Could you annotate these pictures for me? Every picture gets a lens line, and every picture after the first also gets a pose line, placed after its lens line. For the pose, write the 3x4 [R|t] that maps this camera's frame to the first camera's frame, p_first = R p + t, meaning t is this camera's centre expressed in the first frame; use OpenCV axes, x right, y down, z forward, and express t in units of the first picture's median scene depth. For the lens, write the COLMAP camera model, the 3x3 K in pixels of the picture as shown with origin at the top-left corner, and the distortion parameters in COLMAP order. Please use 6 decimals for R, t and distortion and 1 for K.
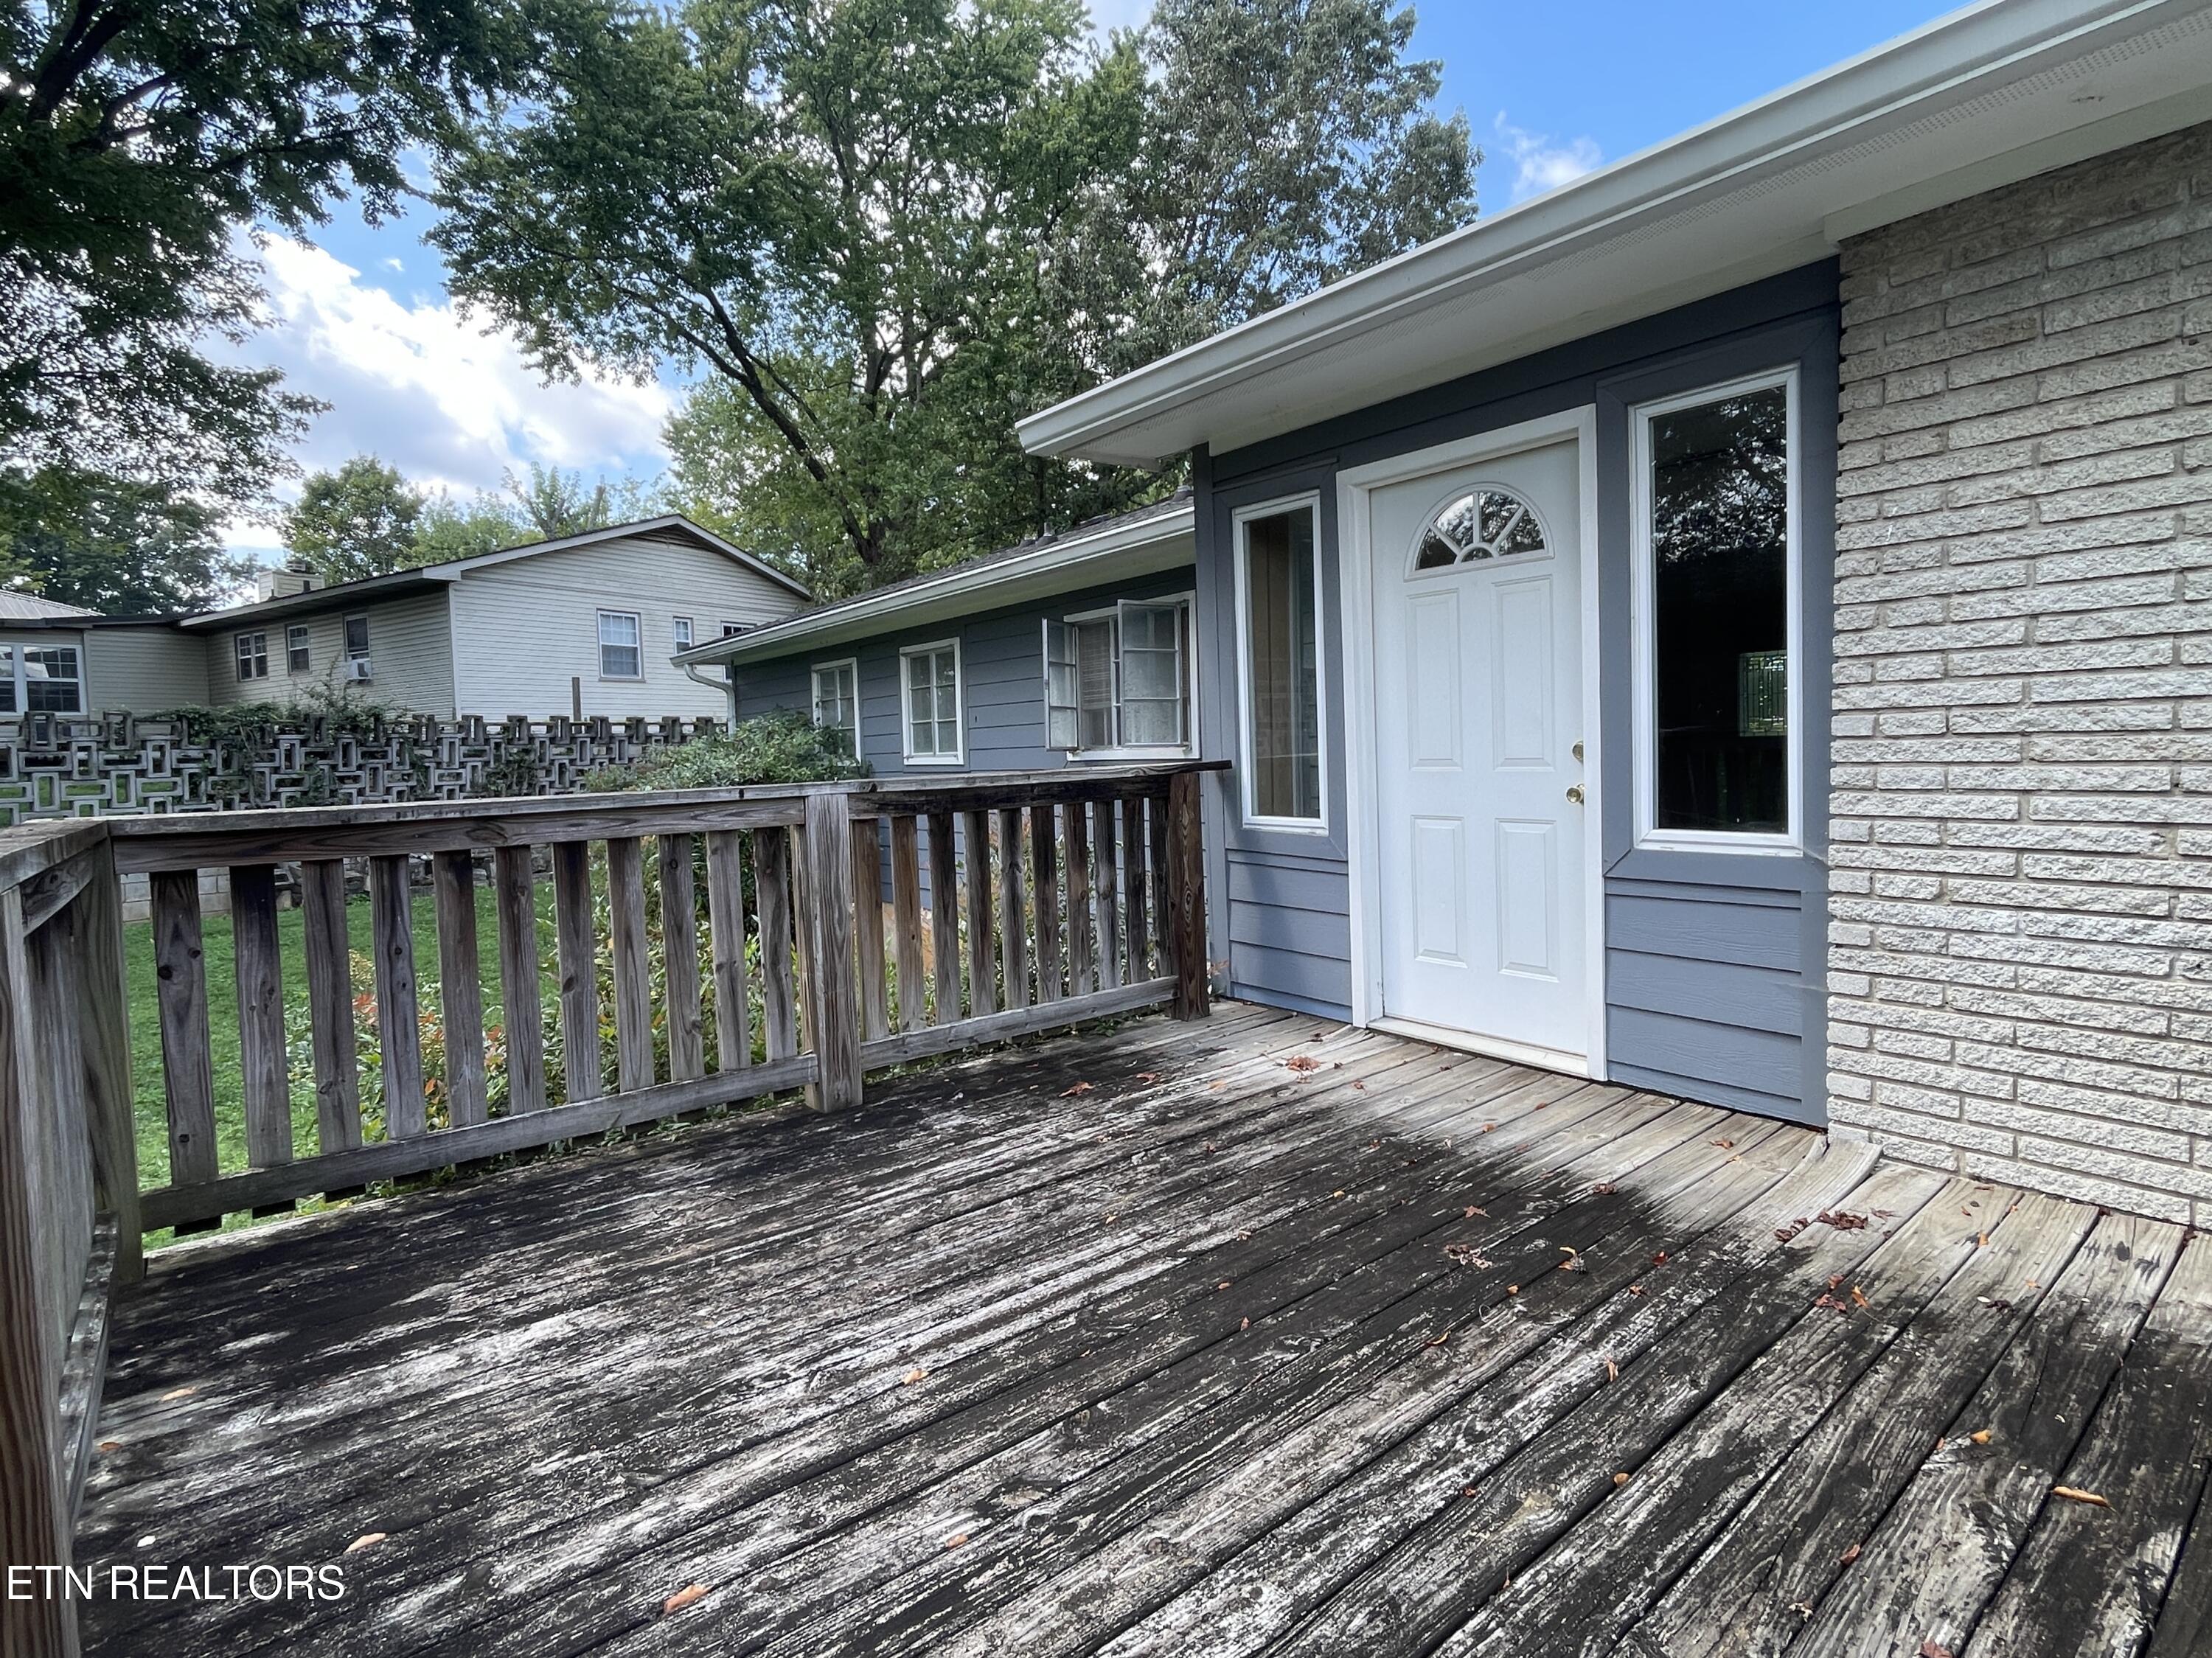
lens RADIAL K [[1136.5, 0, 1107.5], [0, 1136.5, 797.4], [0, 0, 1]] dist [-0.003077, -0.000130]
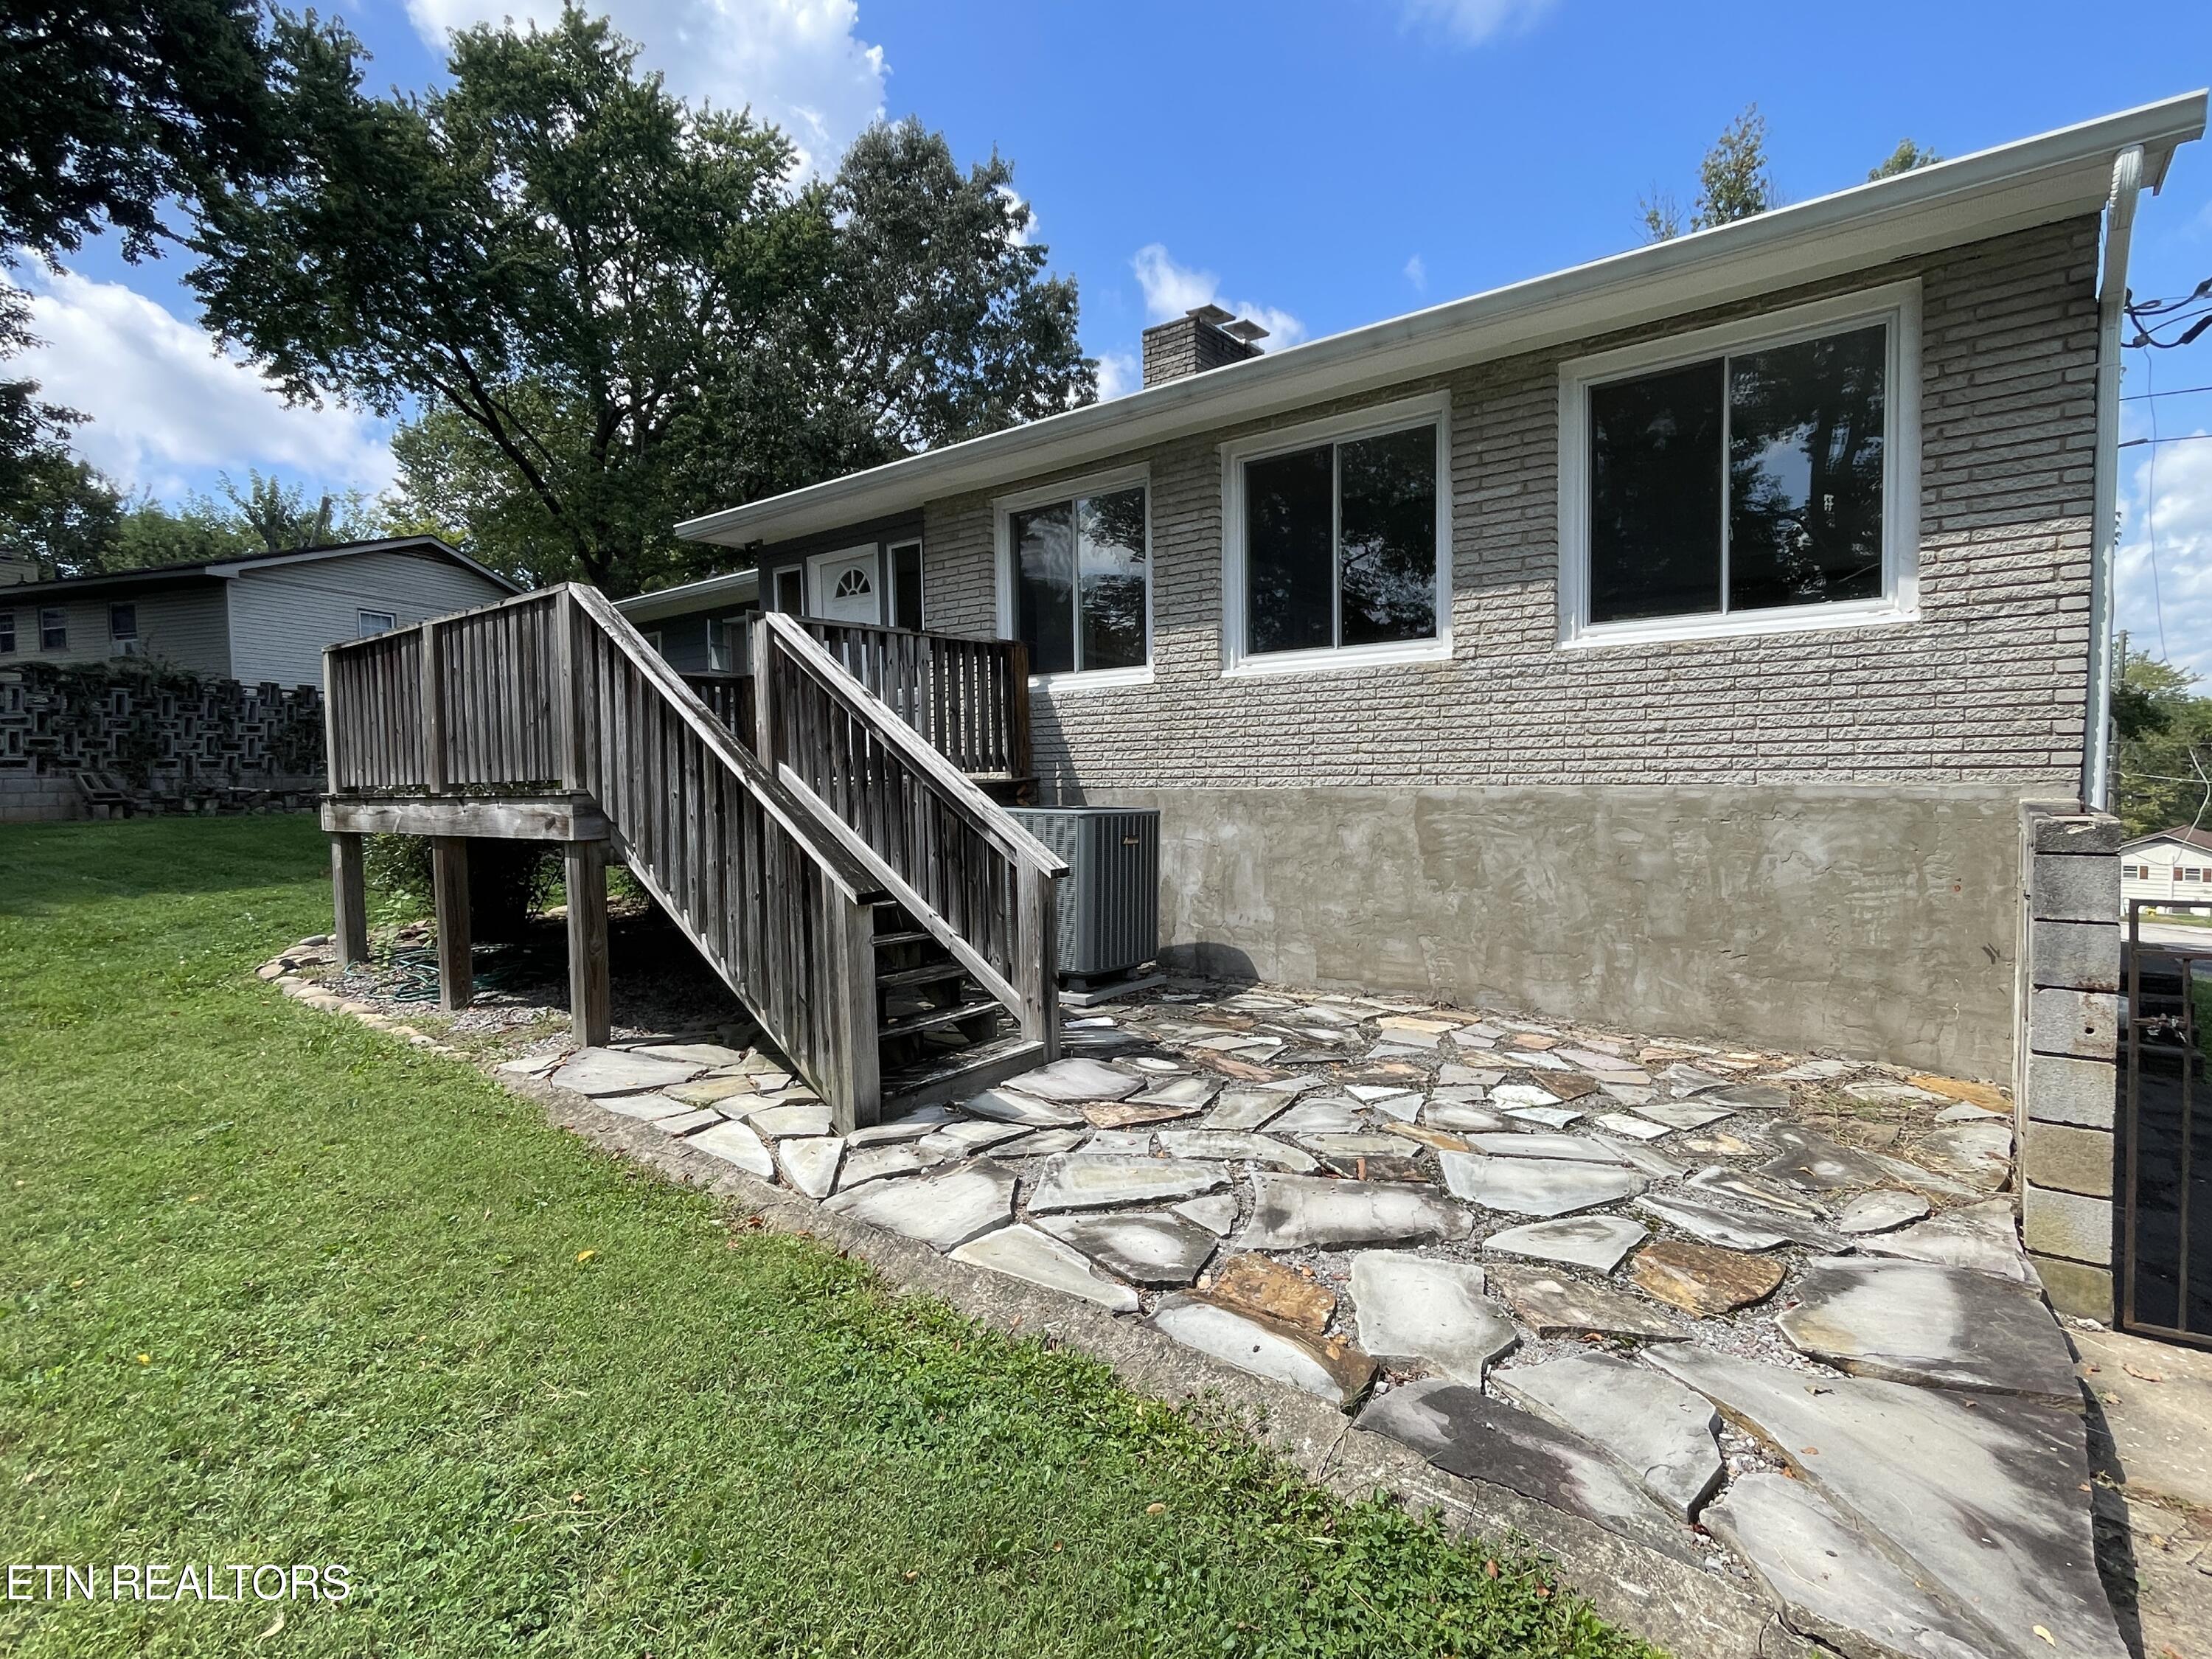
lens RADIAL K [[1047.8, 0, 1106.0], [0, 1047.8, 829.5], [0, 0, 1]] dist [-0.002040, -0.000213]
pose [[0.969836, 0.004649, 0.243716, 0.048085], [-0.006127, 0.999967, 0.005307, 0.051861], [-0.243683, -0.006640, 0.969832, -0.244979]]
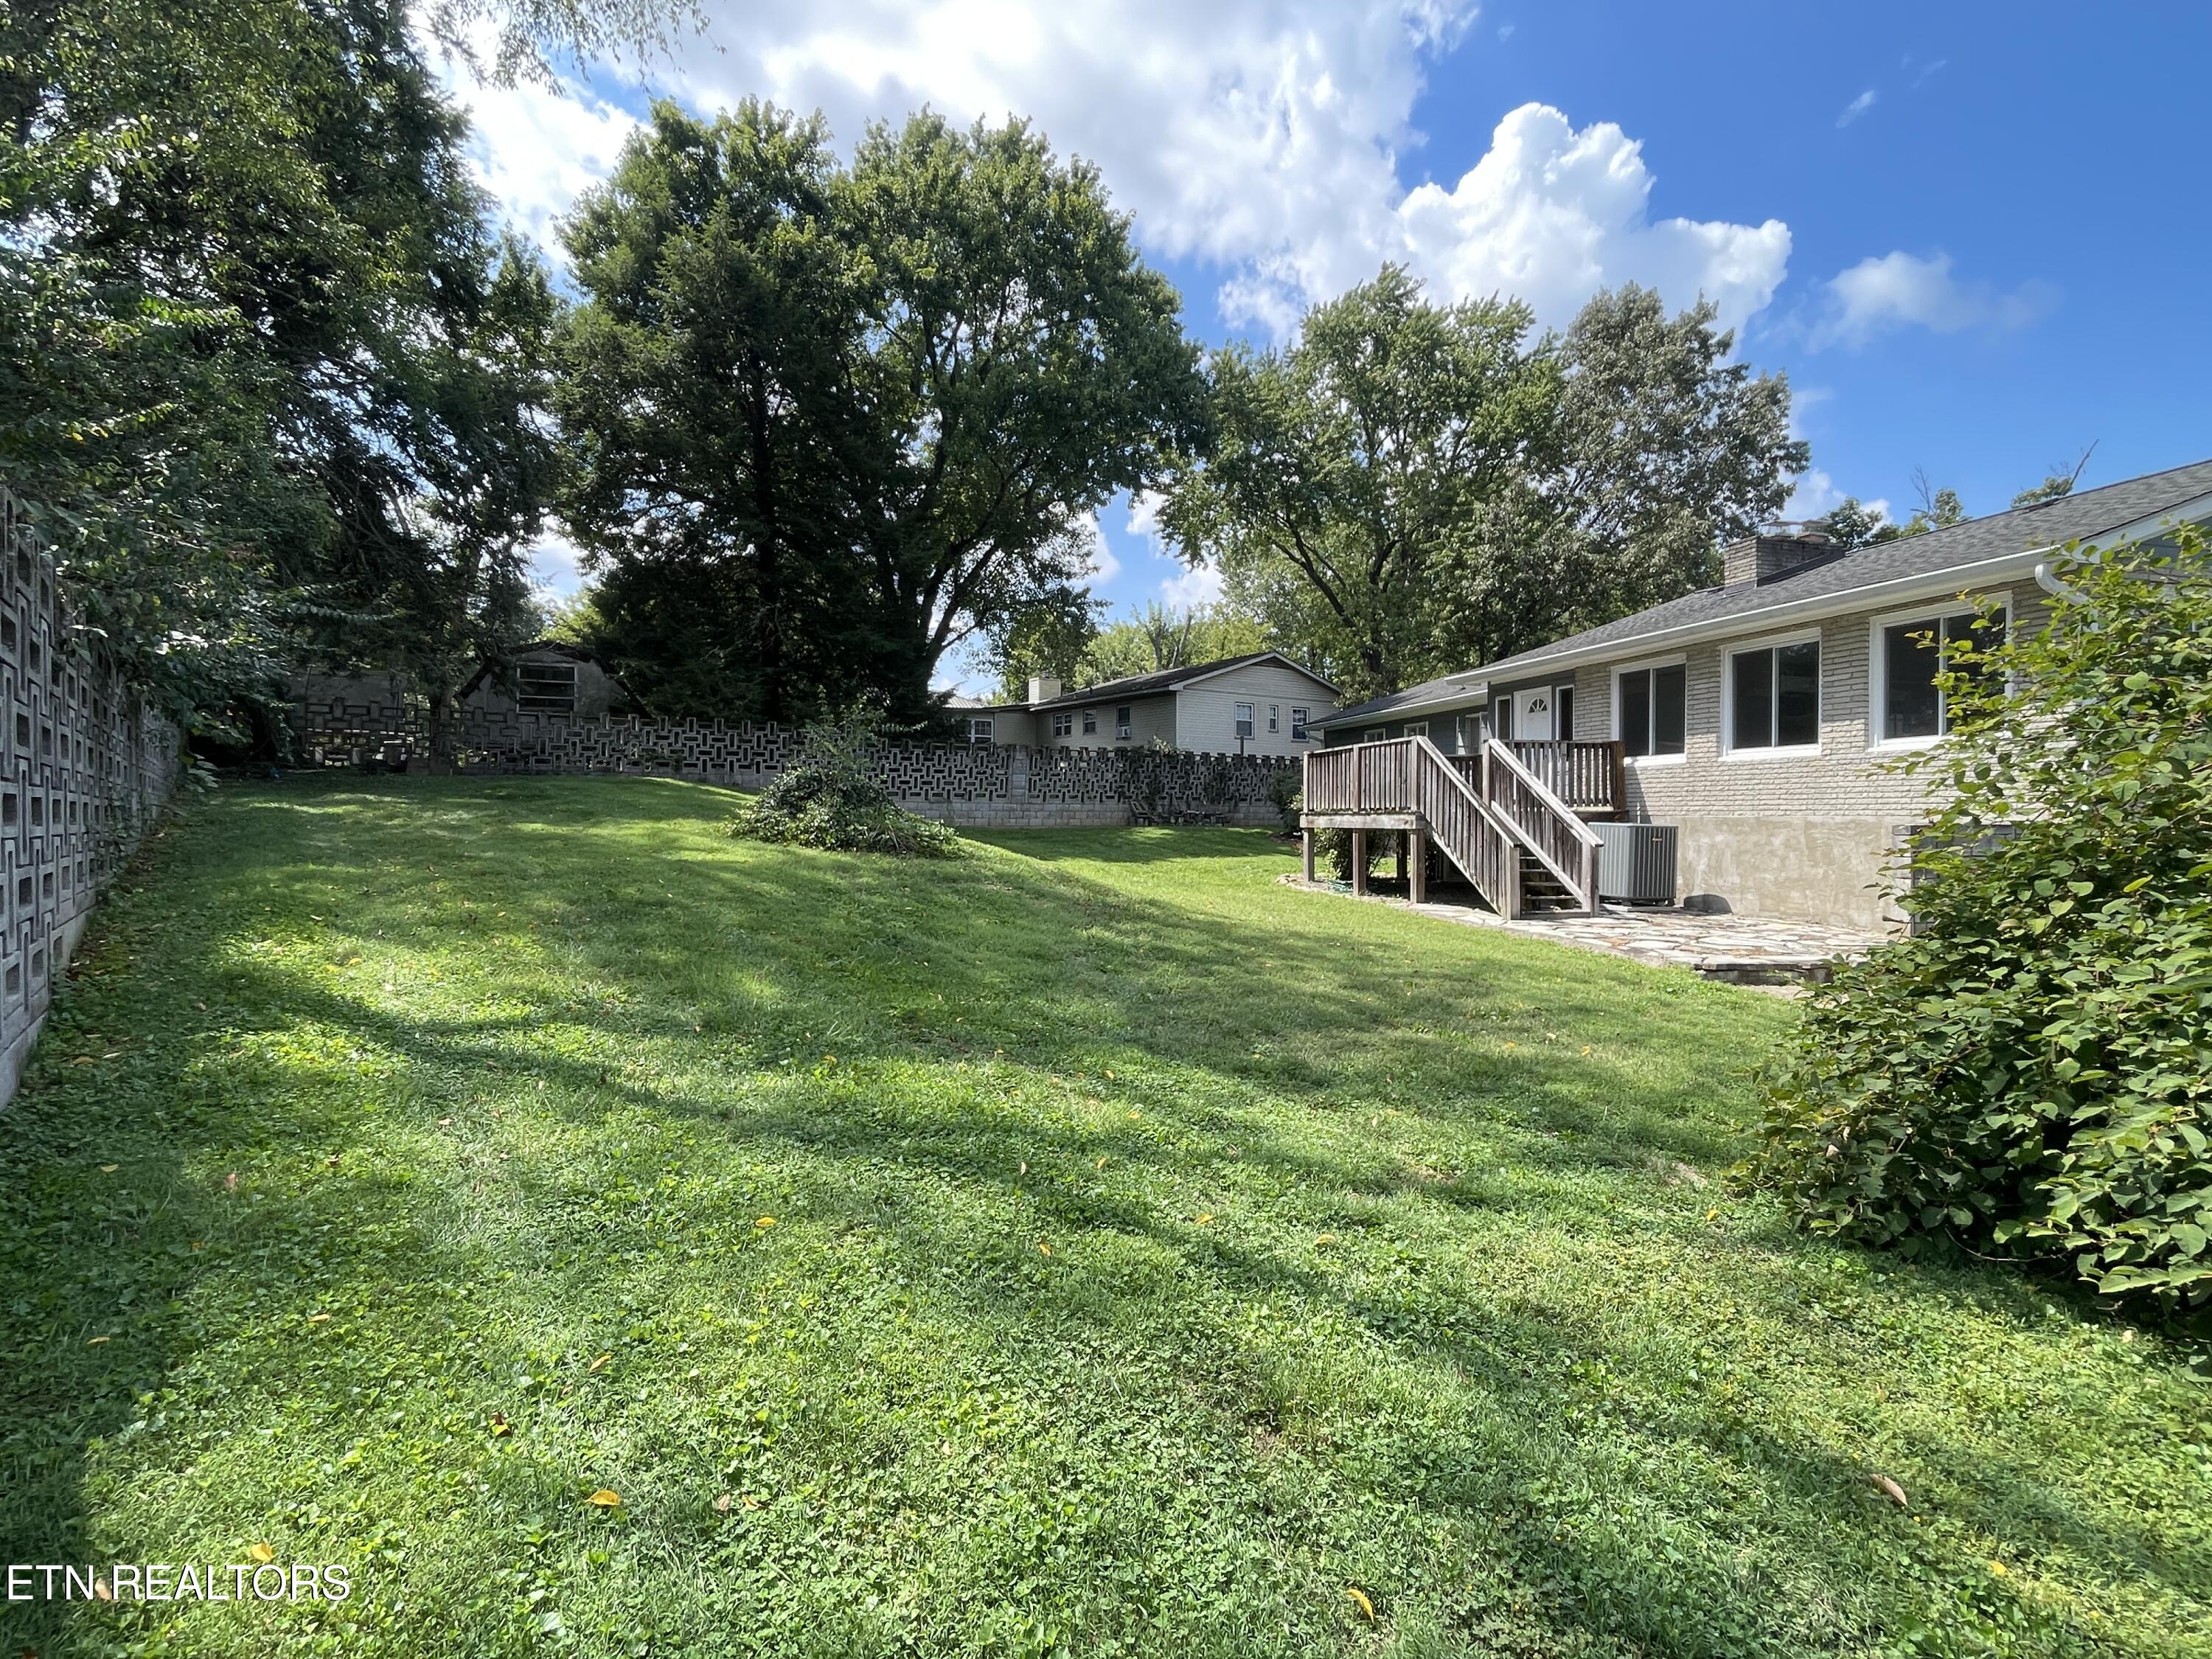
lens RADIAL K [[1047.8, 0, 1106.0], [0, 1047.8, 829.5], [0, 0, 1]] dist [-0.002040, -0.000213]
pose [[0.912576, 0.041047, -0.406842, 0.077311], [-0.049226, 0.998741, -0.009651, 0.071188], [0.405934, 0.028834, 0.913448, -0.633092]]
